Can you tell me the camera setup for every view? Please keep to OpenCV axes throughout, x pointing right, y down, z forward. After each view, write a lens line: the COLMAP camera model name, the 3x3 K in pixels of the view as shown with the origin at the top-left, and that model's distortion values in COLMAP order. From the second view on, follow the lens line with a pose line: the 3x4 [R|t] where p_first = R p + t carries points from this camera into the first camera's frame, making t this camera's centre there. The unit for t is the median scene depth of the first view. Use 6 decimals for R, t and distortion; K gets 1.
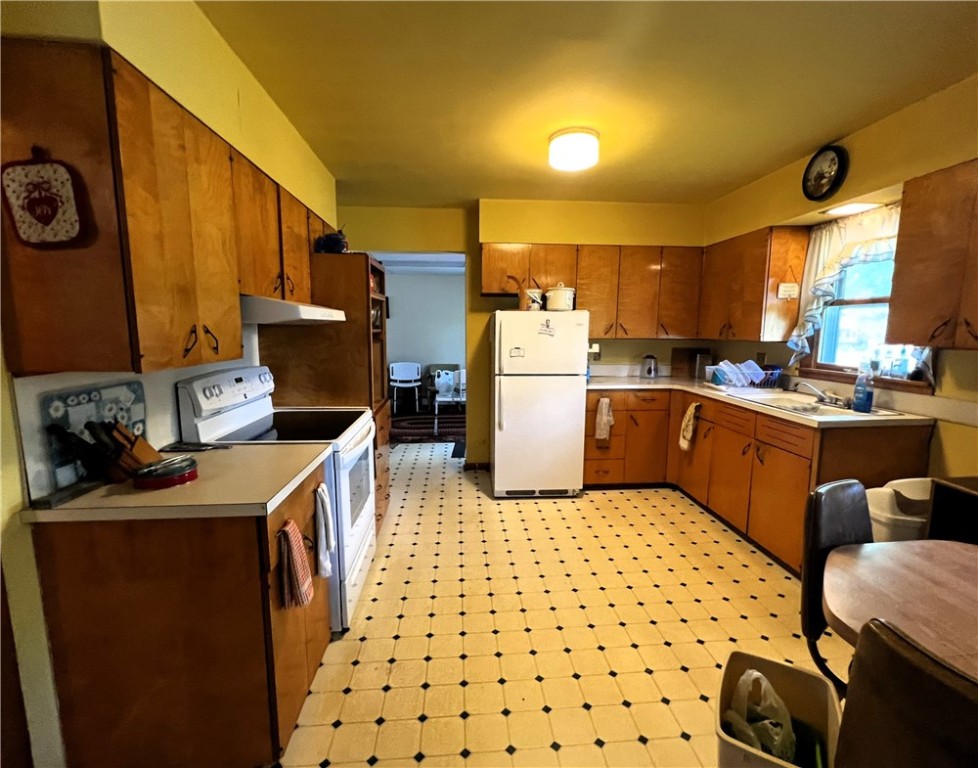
lens RADIAL K [[429.0, 0, 489.0], [0, 429.0, 384.0], [0, 0, 1]] dist [-0.000484, -0.000105]
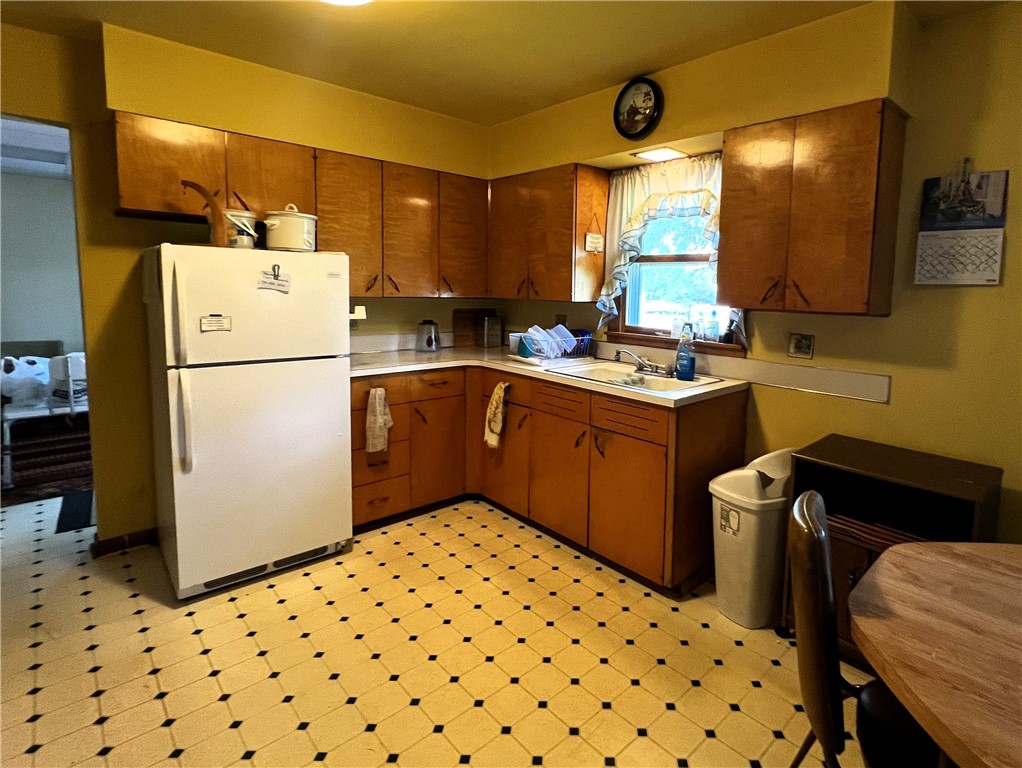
lens RADIAL K [[474.9, 0, 511.6], [0, 474.9, 332.6], [0, 0, 1]] dist [0.000063, -0.000086]
pose [[0.765429, -0.048854, 0.641663, -0.036523], [0.062814, 0.998025, 0.001057, -0.042372], [-0.640447, 0.039496, 0.766986, 0.330100]]
